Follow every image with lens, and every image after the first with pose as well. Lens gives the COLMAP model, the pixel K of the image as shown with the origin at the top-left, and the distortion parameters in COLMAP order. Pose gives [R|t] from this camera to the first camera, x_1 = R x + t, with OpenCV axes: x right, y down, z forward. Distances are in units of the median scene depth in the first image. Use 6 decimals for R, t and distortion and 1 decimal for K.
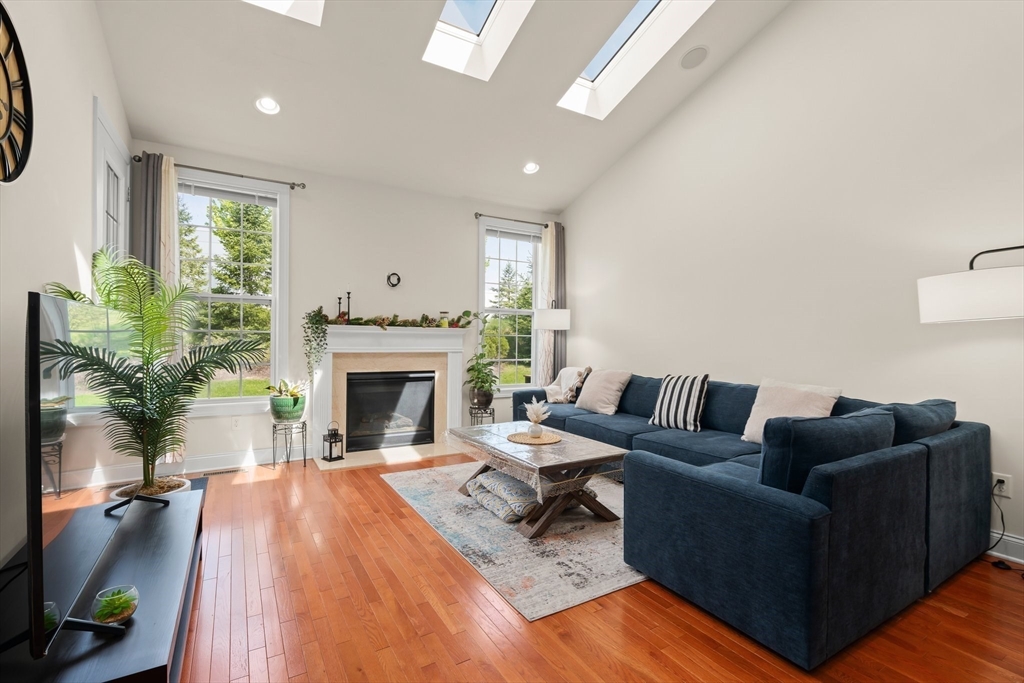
lens RADIAL K [[458.7, 0, 515.9], [0, 458.7, 339.7], [0, 0, 1]] dist [-0.004963, 0.000019]
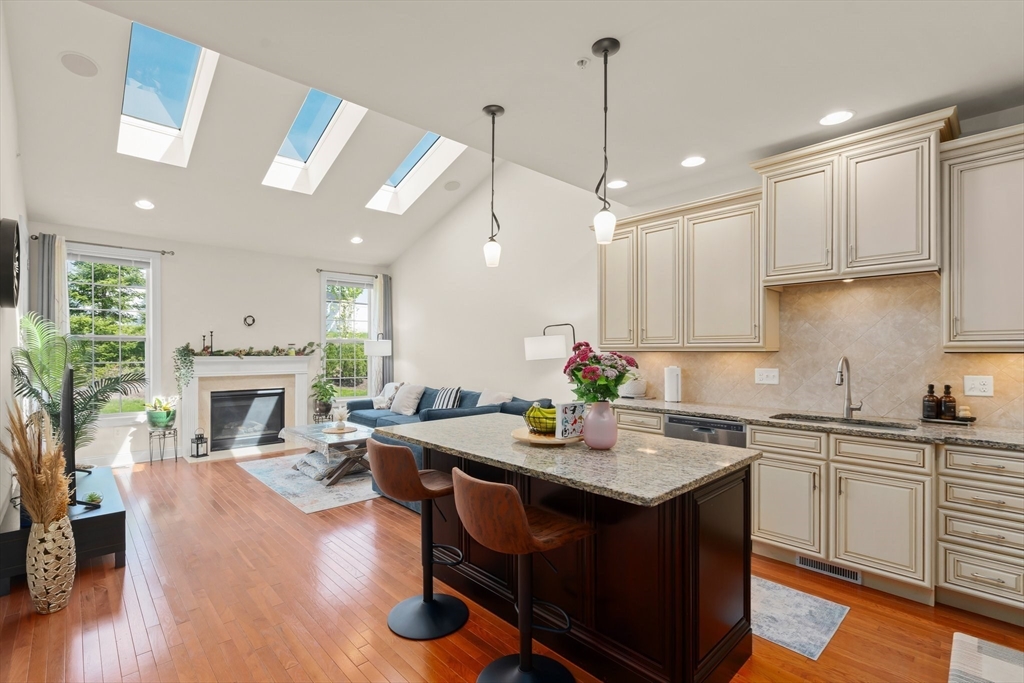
lens RADIAL K [[458.7, 0, 506.3], [0, 458.7, 351.4], [0, 0, 1]] dist [-0.004963, 0.000019]
pose [[0.978222, -0.009835, 0.207329, 0.206715], [0.009061, 0.999948, 0.004680, -0.045663], [-0.207365, -0.002700, 0.978260, -0.502132]]
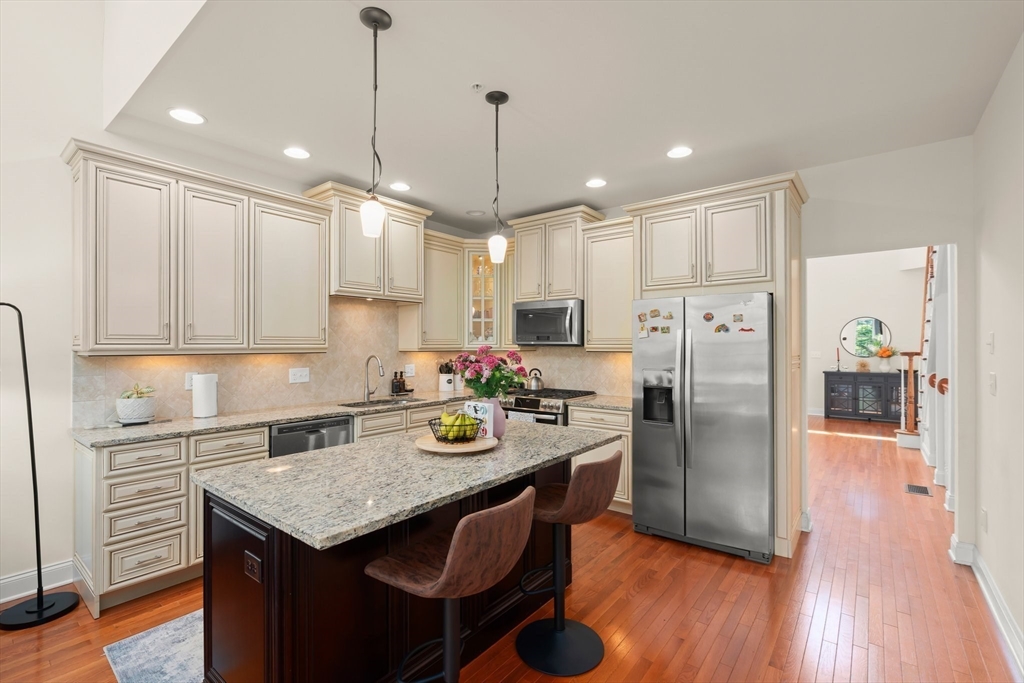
lens RADIAL K [[458.7, 0, 517.3], [0, 458.7, 340.2], [0, 0, 1]] dist [-0.004963, 0.000019]
pose [[-0.351301, 0.002230, 0.936260, -0.134429], [0.000072, 0.999997, -0.002355, -0.058677], [-0.936262, -0.000760, -0.351301, 0.122411]]
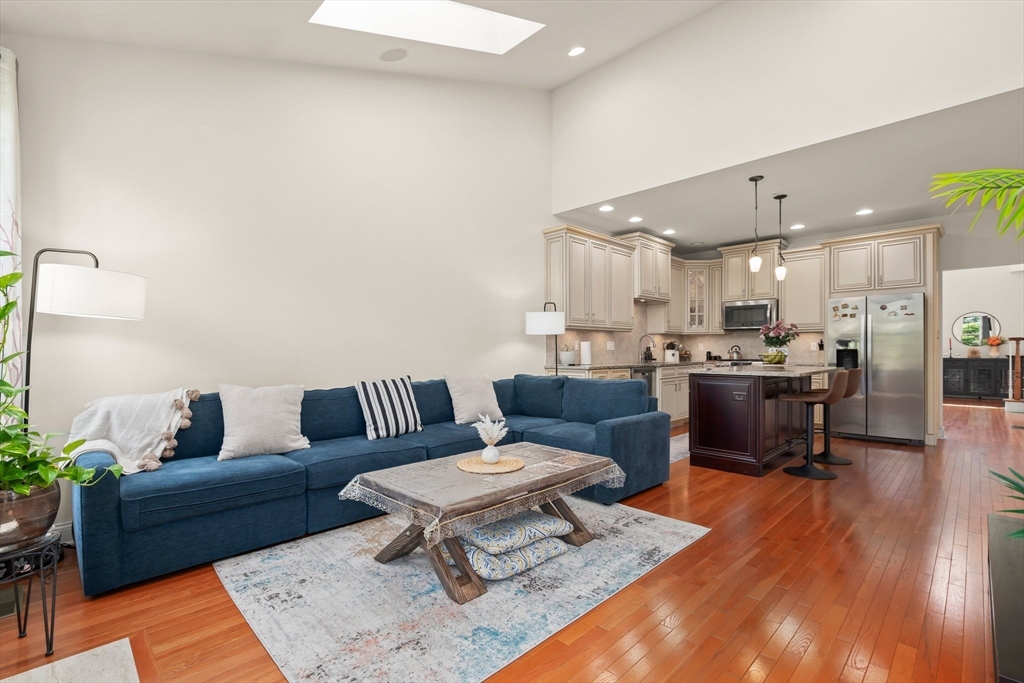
lens RADIAL K [[458.7, 0, 516.9], [0, 458.7, 348.4], [0, 0, 1]] dist [-0.004963, 0.000019]
pose [[-0.229553, -0.004983, 0.973283, -0.548299], [0.000289, 0.999986, 0.005188, 0.008042], [-0.973296, 0.001472, -0.229548, 0.844440]]
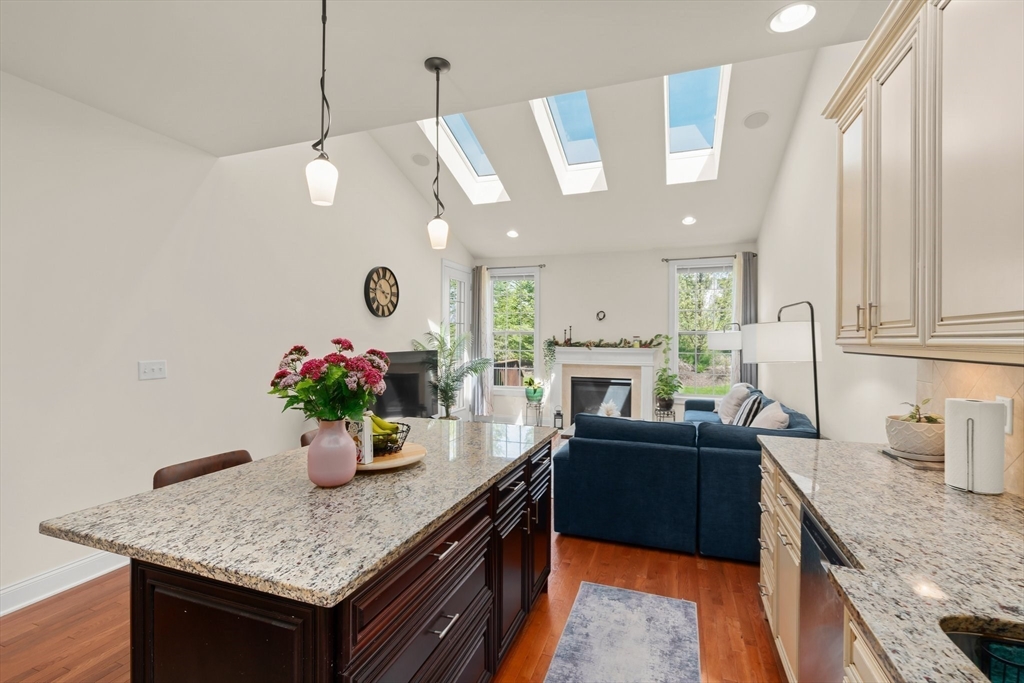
lens RADIAL K [[458.7, 0, 508.7], [0, 458.7, 339.7], [0, 0, 1]] dist [-0.004963, 0.000019]
pose [[0.638023, -0.008587, -0.769969, 0.758900], [-0.001931, 0.999917, -0.012751, -0.037171], [0.770015, 0.009622, 0.637954, -0.191399]]
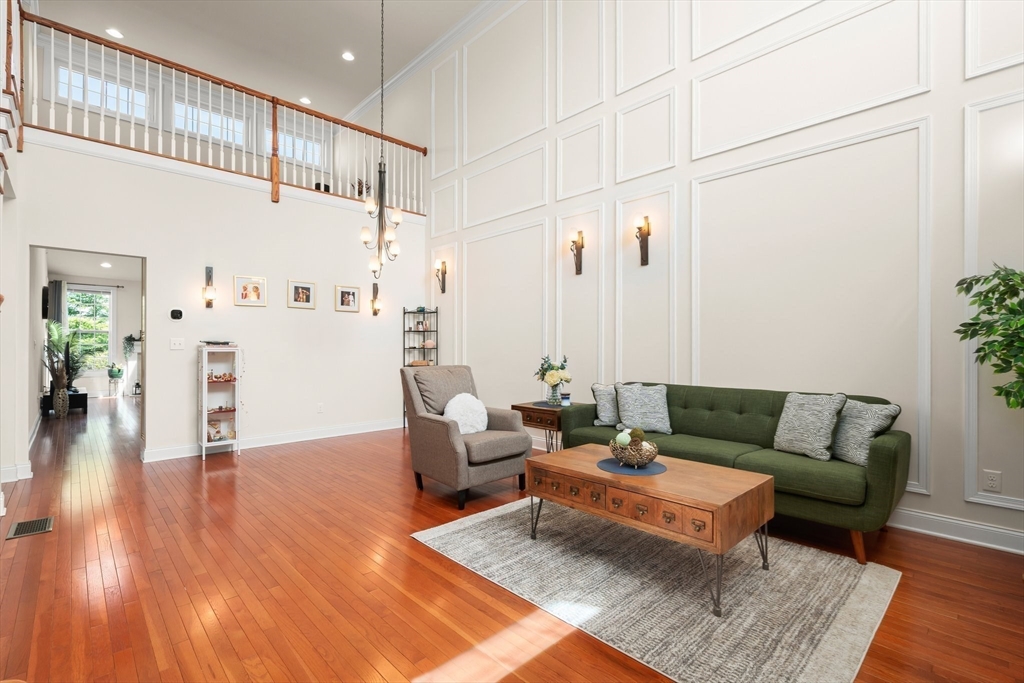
lens RADIAL K [[458.7, 0, 513.2], [0, 458.7, 347.2], [0, 0, 1]] dist [-0.004963, 0.000019]
pose [[0.976319, -0.003565, 0.216307, 1.090850], [0.004199, 0.999988, -0.002471, 0.013991], [-0.216295, 0.003320, 0.976322, -1.927238]]
